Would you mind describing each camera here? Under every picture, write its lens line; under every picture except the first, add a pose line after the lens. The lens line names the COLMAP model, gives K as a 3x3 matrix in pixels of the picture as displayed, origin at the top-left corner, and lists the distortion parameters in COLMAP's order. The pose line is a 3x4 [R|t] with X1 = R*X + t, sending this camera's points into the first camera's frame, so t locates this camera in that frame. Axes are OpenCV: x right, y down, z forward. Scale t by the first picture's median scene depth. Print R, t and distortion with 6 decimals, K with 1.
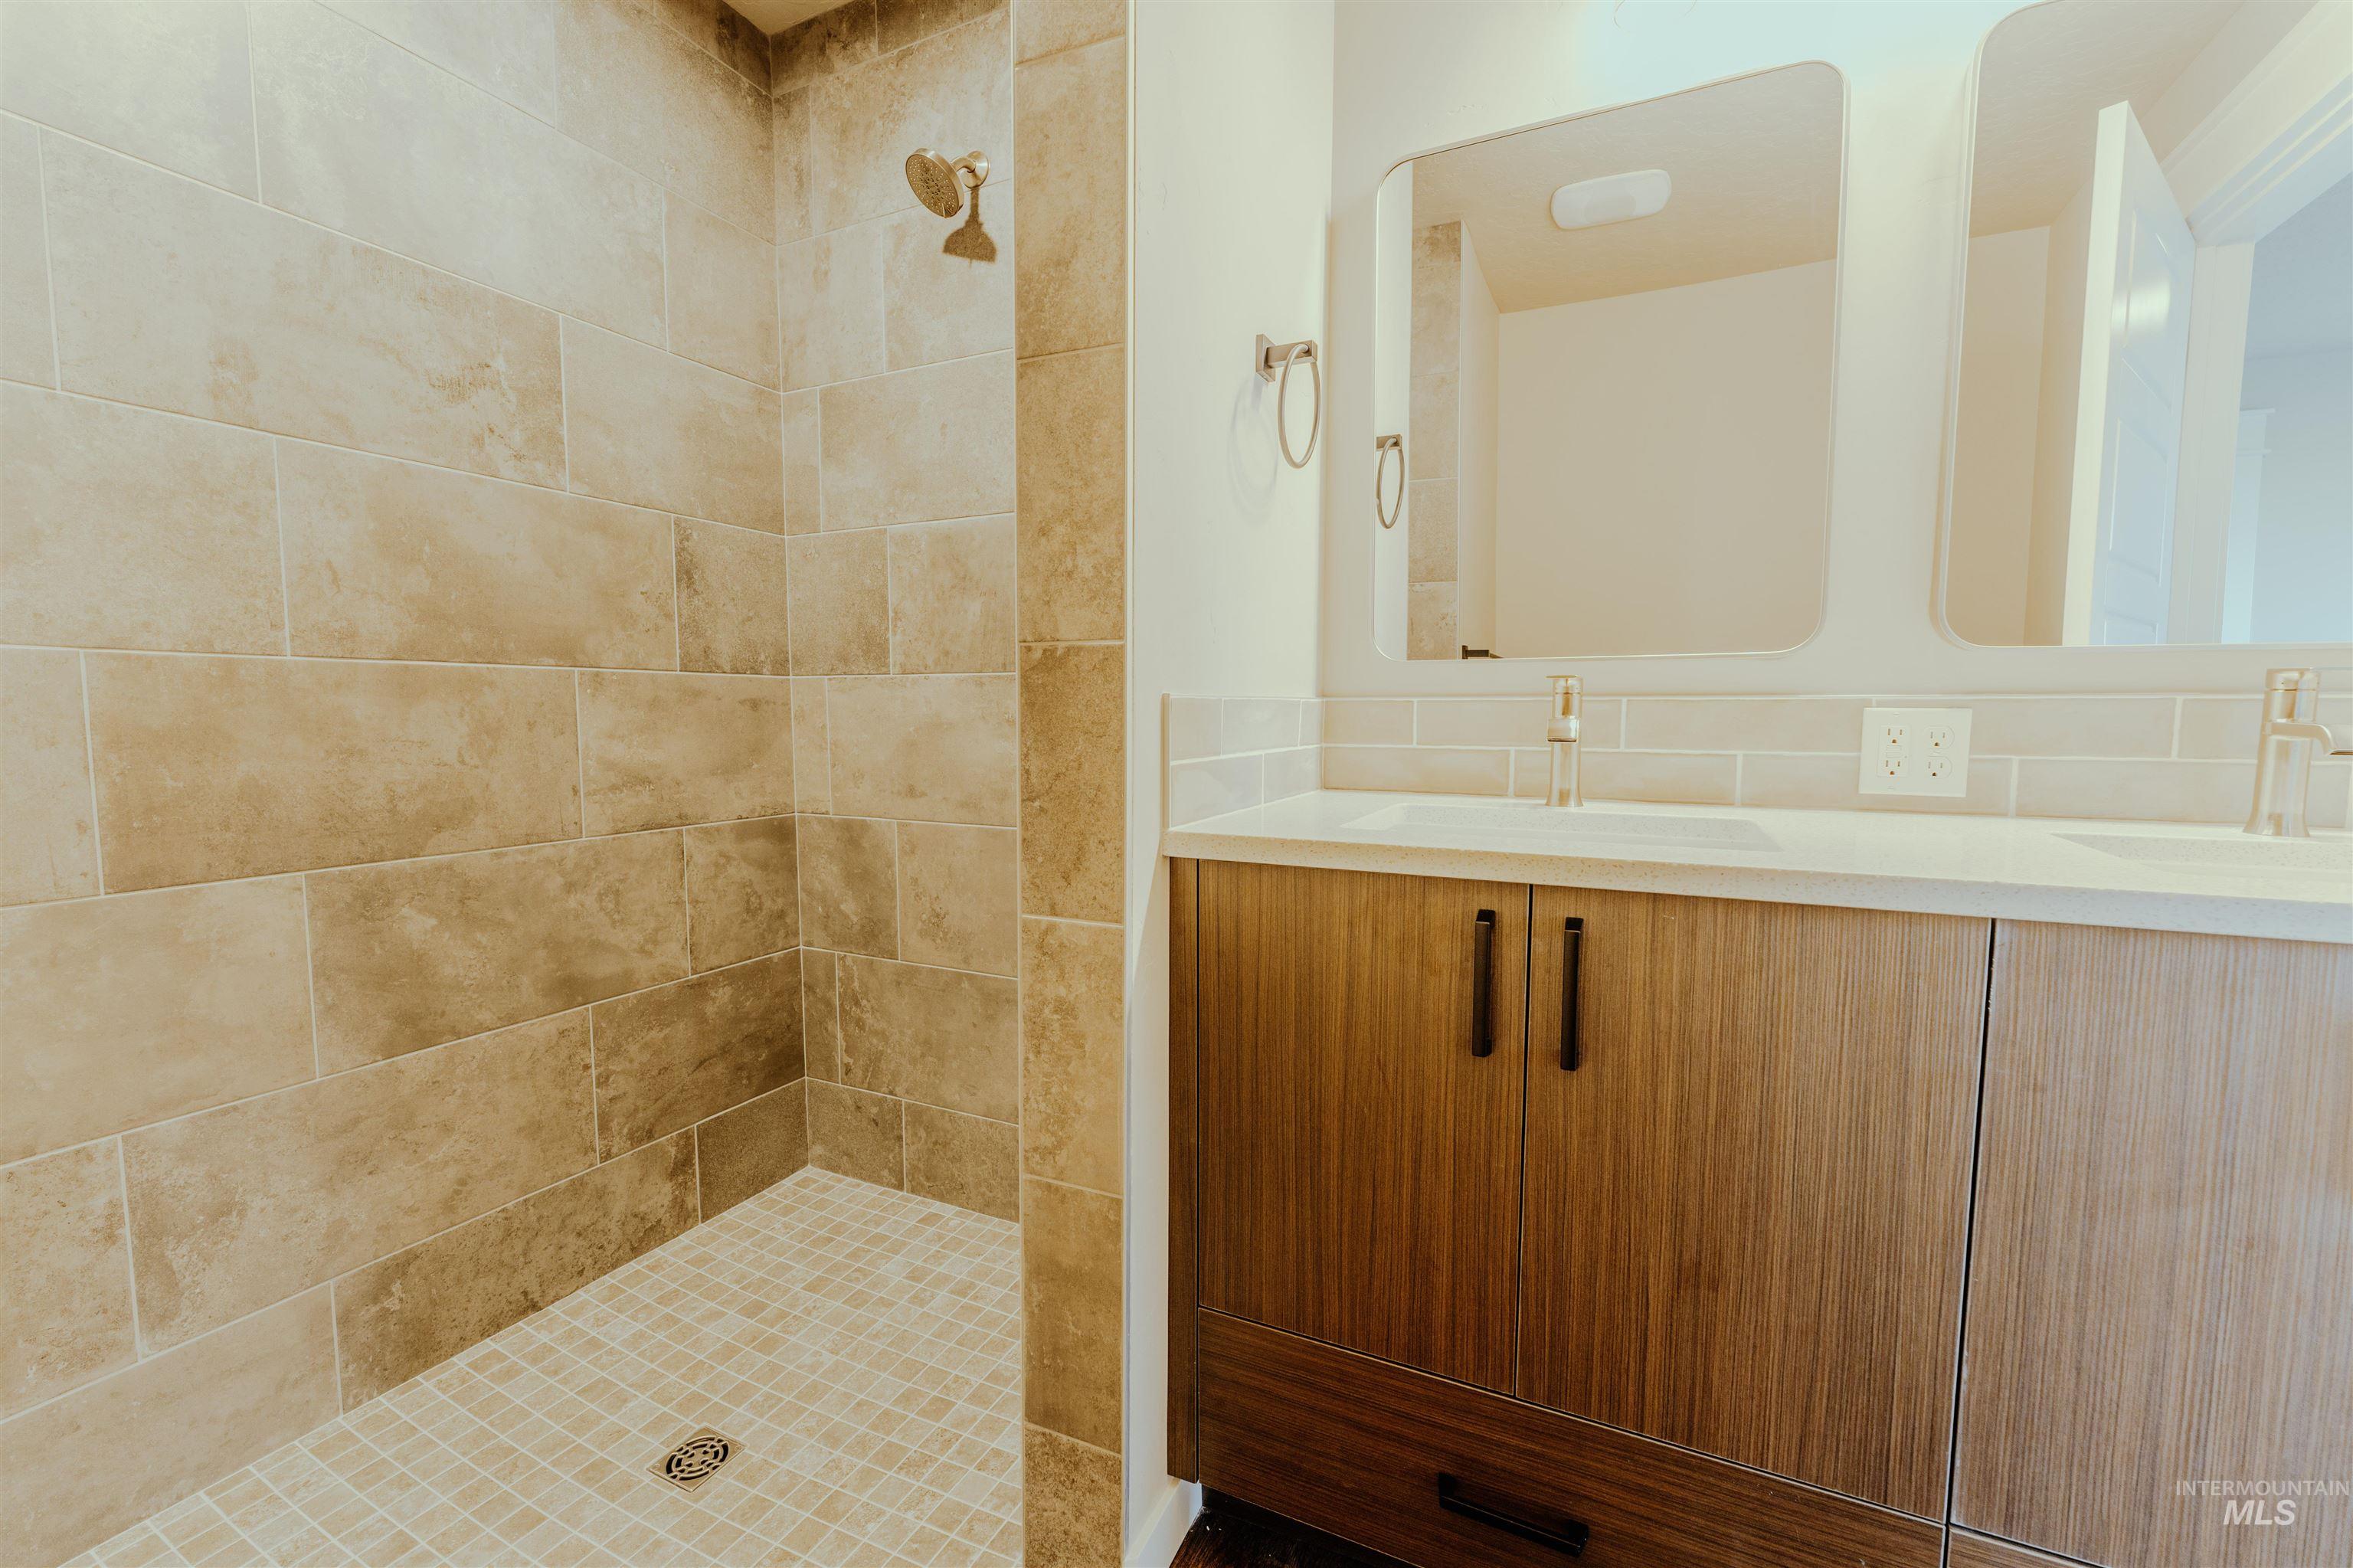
lens RADIAL K [[971.2, 0, 1175.0], [0, 971.2, 794.0], [0, 0, 1]] dist [-0.002919, 0.000214]
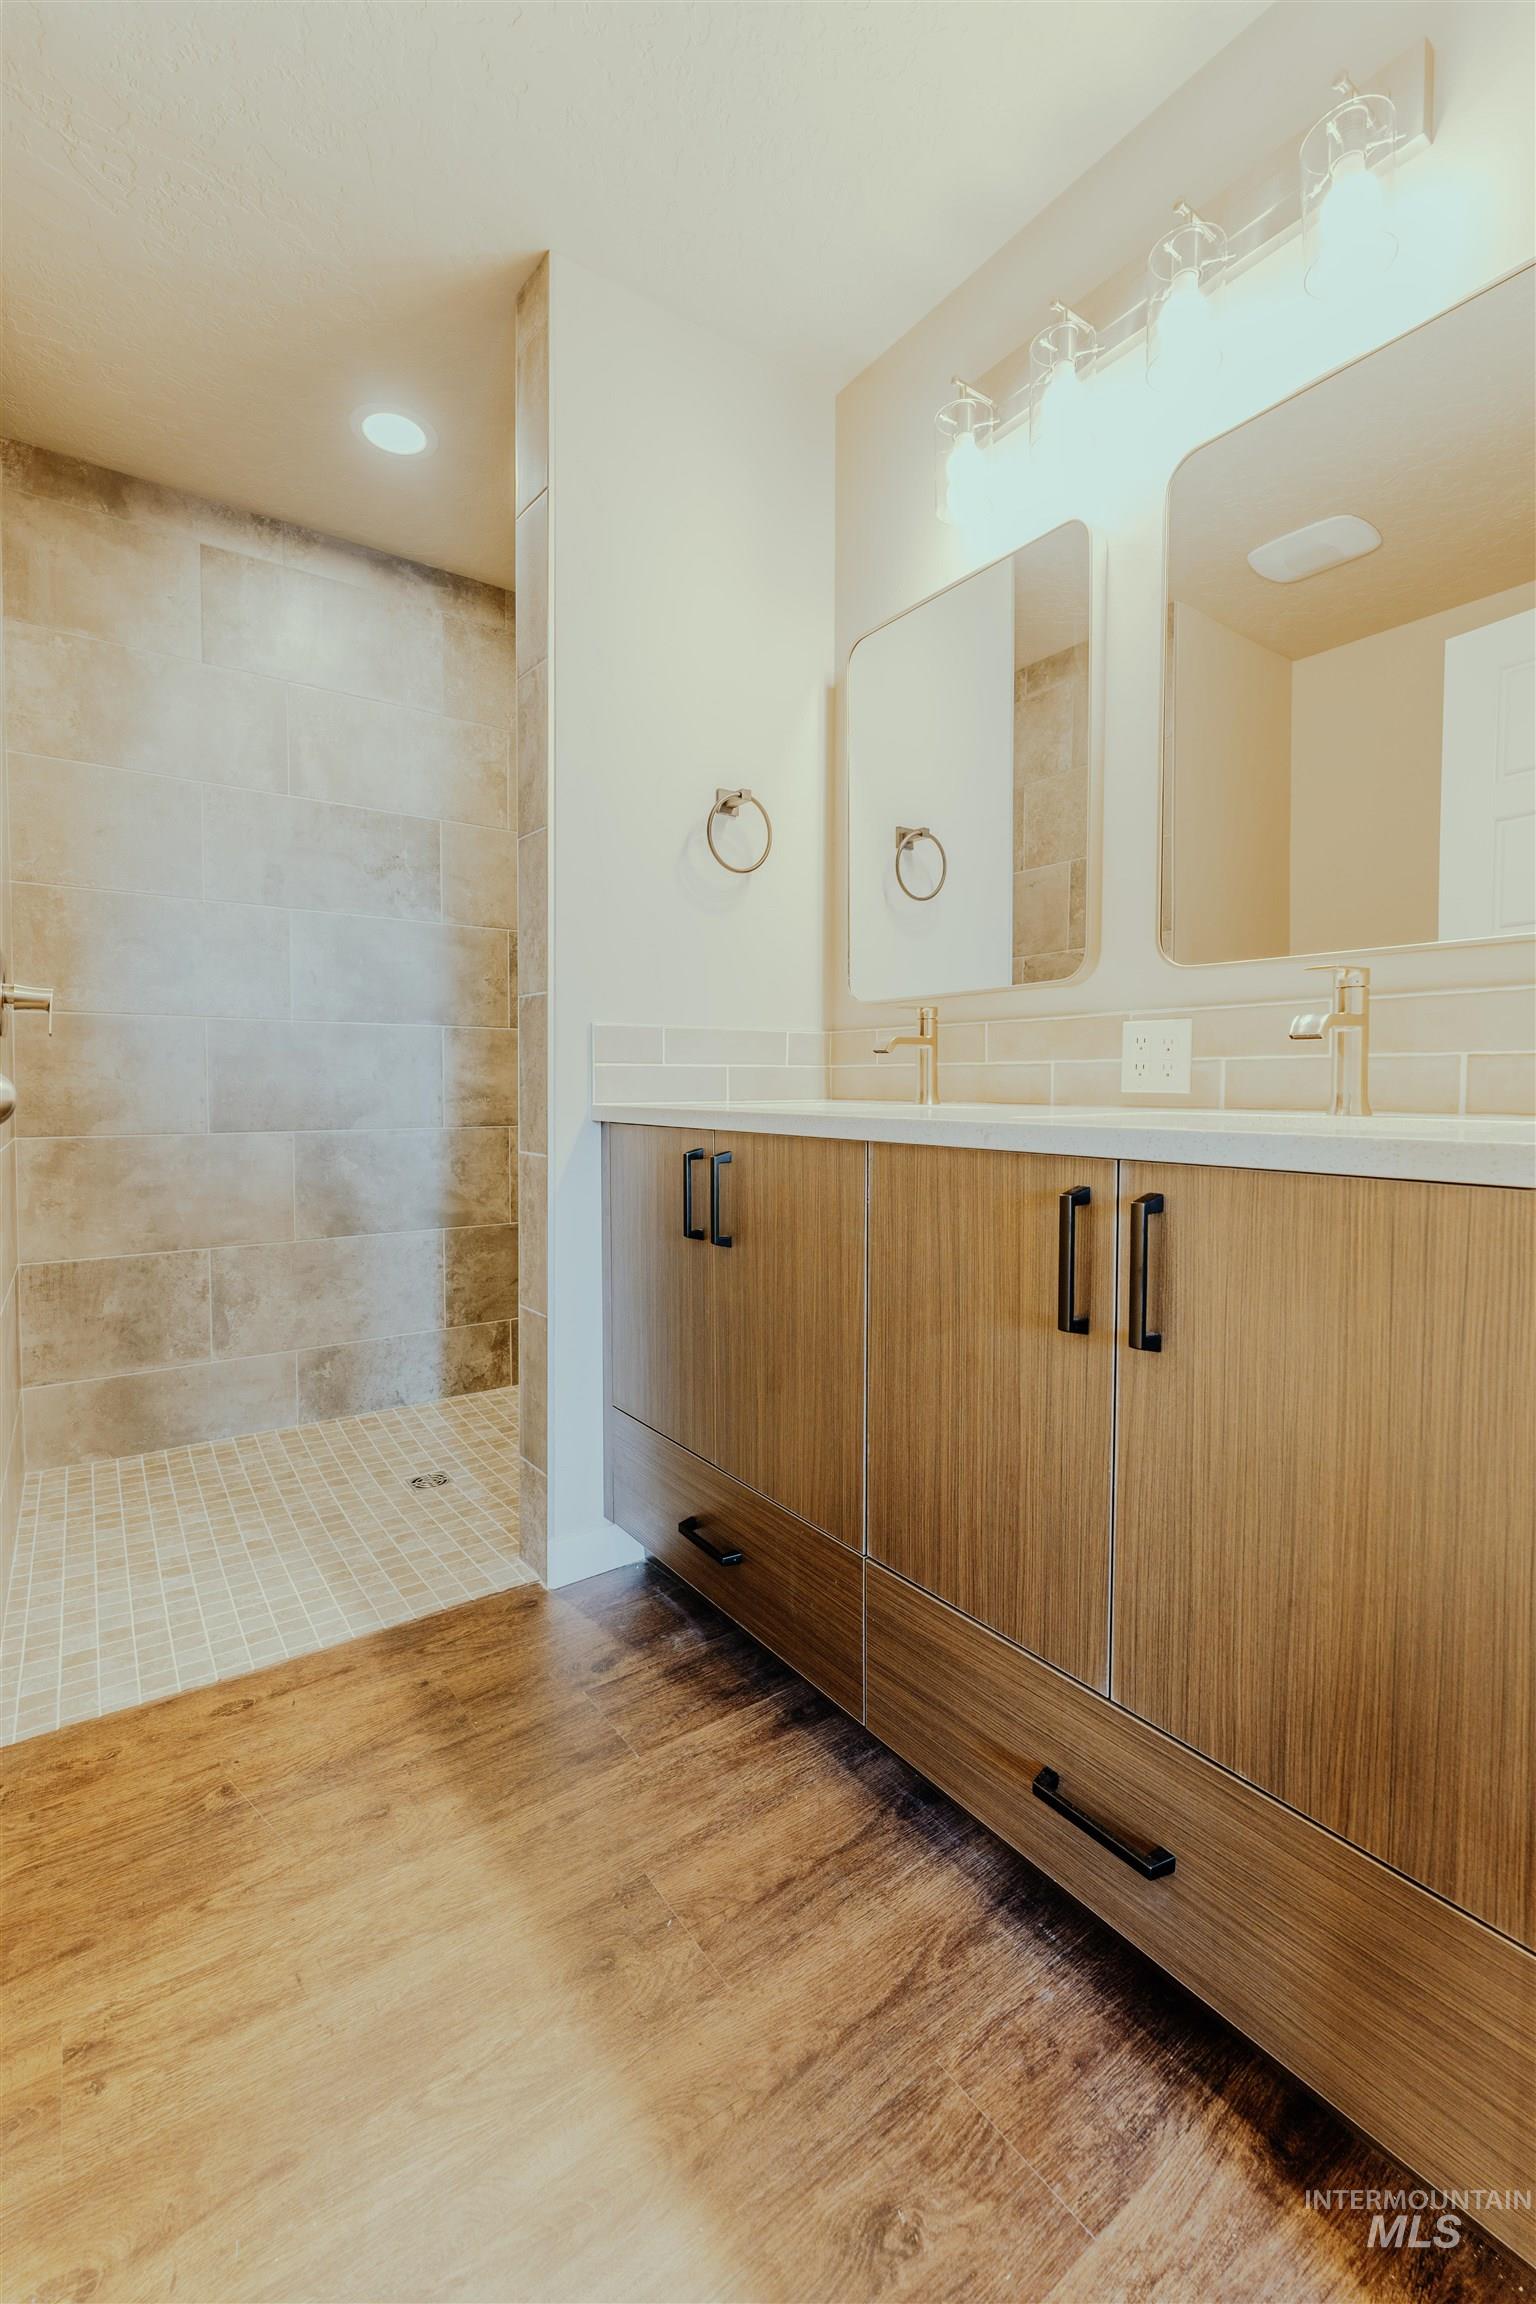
lens RADIAL K [[950.9, 0, 768.5], [0, 950.9, 1123.5], [0, 0, 1]] dist [-0.002919, 0.000214]
pose [[0.886231, 0.019628, -0.462828, 0.745961], [-0.039028, 0.998713, -0.032378, 0.081321], [0.461597, 0.046757, 0.885857, -0.220429]]
